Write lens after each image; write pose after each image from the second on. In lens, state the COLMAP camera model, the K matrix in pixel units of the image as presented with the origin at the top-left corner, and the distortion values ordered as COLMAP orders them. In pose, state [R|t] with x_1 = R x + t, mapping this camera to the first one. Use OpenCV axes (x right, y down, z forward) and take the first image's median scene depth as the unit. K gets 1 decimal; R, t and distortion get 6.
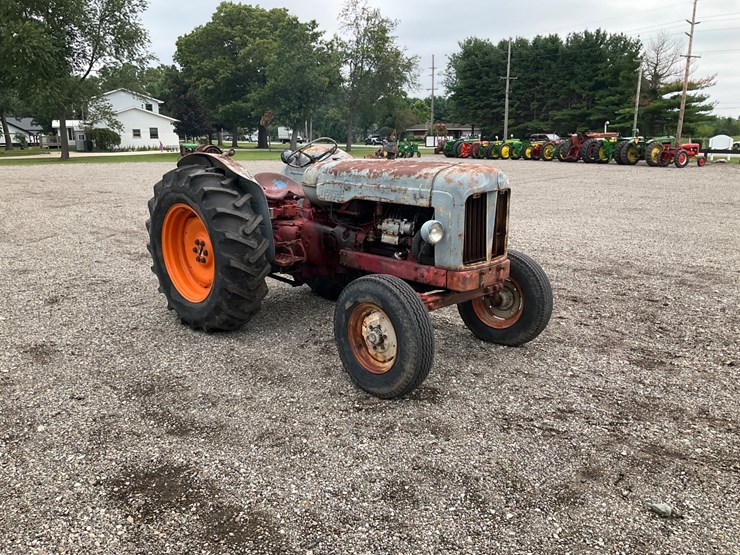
lens RADIAL K [[613.9, 0, 370.0], [0, 613.9, 277.5], [0, 0, 1]] dist [0.062849, -0.118231]
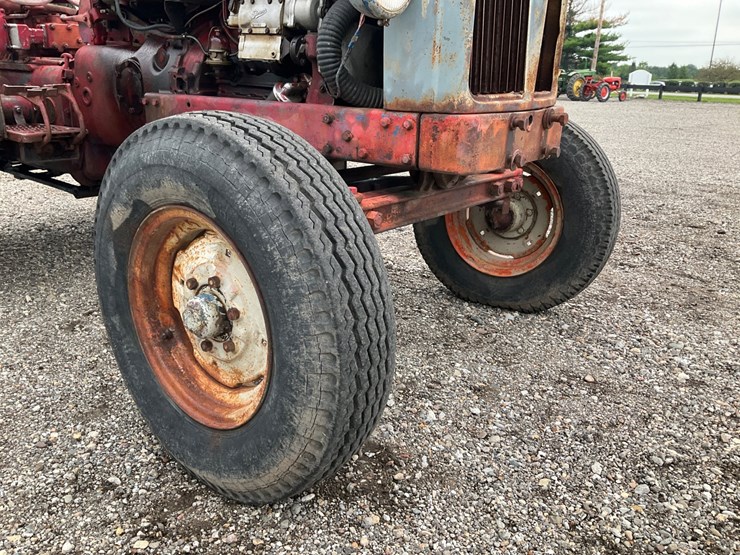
lens RADIAL K [[613.9, 0, 370.0], [0, 613.9, 277.5], [0, 0, 1]] dist [0.062849, -0.118231]
pose [[0.990204, -0.019367, 0.138278, 0.038604], [0.007032, 0.995995, 0.089136, 0.038857], [-0.139451, -0.087291, 0.986374, 0.525847]]
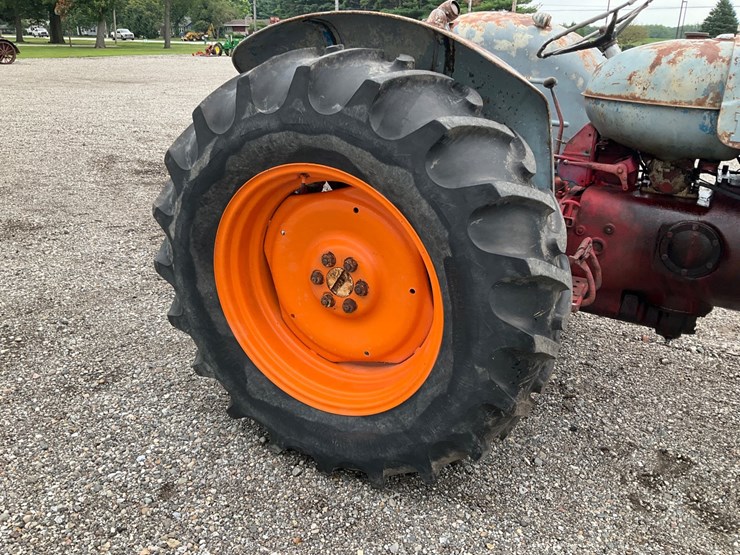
lens RADIAL K [[613.9, 0, 370.0], [0, 613.9, 277.5], [0, 0, 1]] dist [0.062849, -0.118231]
pose [[0.958925, -0.084837, 0.270676, -0.375004], [0.043781, 0.987059, 0.154268, -0.108493], [-0.280261, -0.136080, 0.950229, 0.655619]]
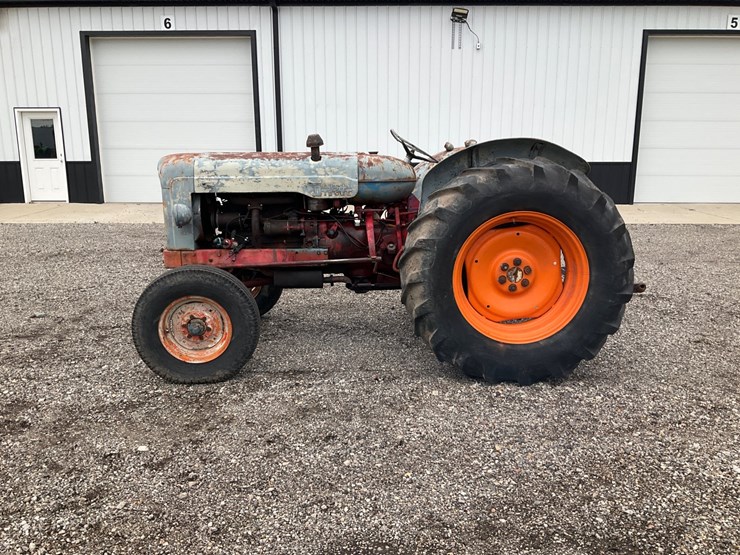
lens RADIAL K [[613.9, 0, 370.0], [0, 613.9, 277.5], [0, 0, 1]] dist [0.062849, -0.118231]
pose [[-0.698522, 0.156744, -0.698211, 0.603632], [-0.154972, 0.919424, 0.361446, -0.347746], [0.698606, 0.360681, -0.617947, 1.609931]]
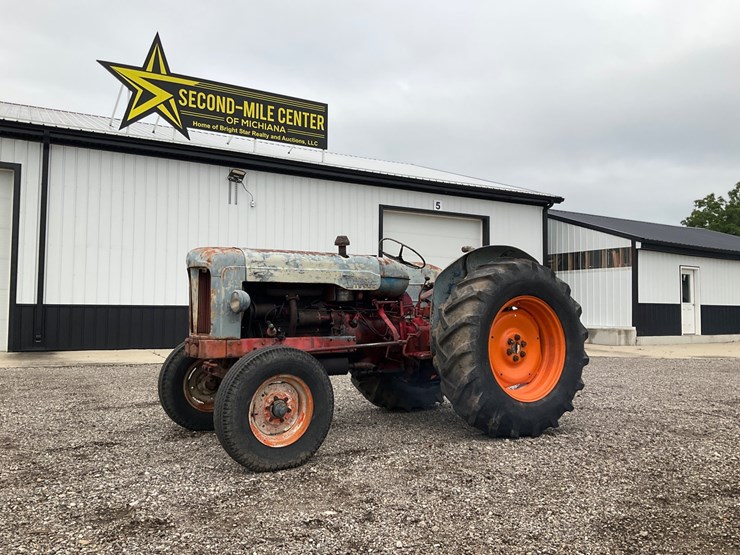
lens RADIAL K [[611.7, 0, 370.0], [0, 611.7, 277.5], [0, 0, 1]] dist [0.098041, -0.217074]
pose [[-0.240241, -0.053917, -0.969215, 0.951929], [-0.222448, 0.974944, 0.000903, -0.156922], [0.944882, 0.215816, -0.246216, 1.253335]]
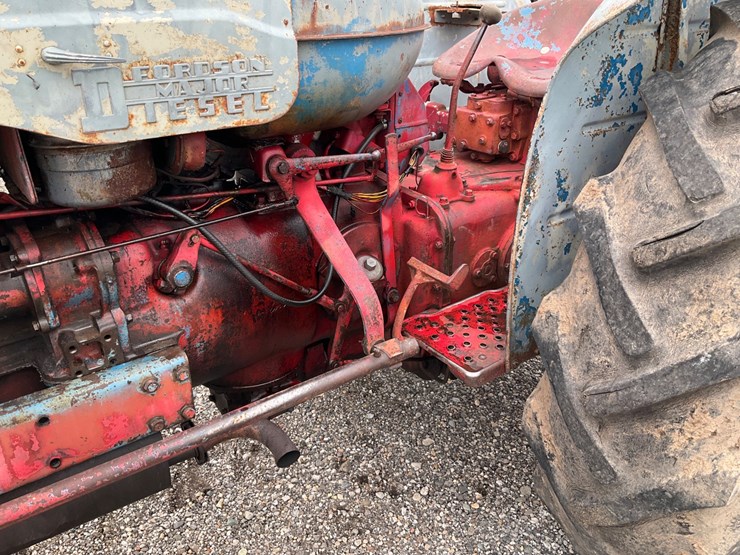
lens RADIAL K [[611.7, 0, 370.0], [0, 611.7, 277.5], [0, 0, 1]] dist [0.098041, -0.217074]
pose [[-0.142914, 0.438730, -0.887182, 0.191177], [-0.242587, 0.853513, 0.461158, -0.190168], [0.959545, 0.281125, -0.015549, 1.071678]]
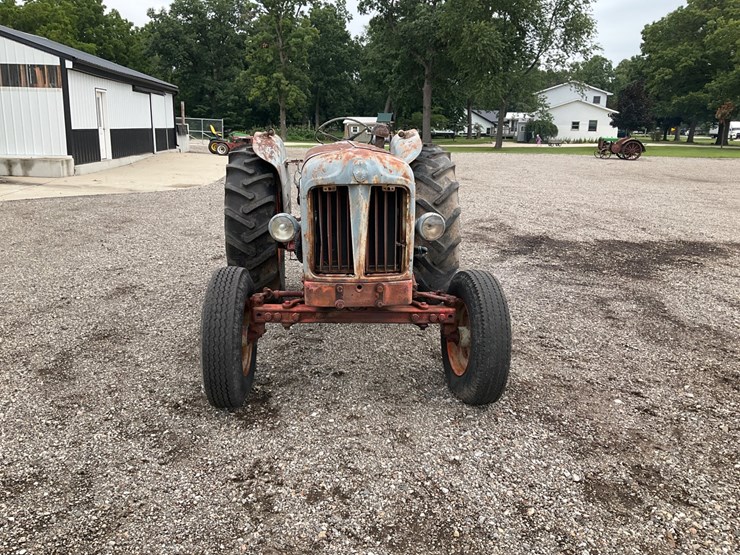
lens RADIAL K [[613.9, 0, 370.0], [0, 613.9, 277.5], [0, 0, 1]] dist [0.062849, -0.118231]
pose [[0.757567, 0.172438, -0.629570, 0.565720], [-0.166156, 0.983648, 0.069483, -0.066447], [0.631257, 0.051969, 0.773831, 0.338501]]
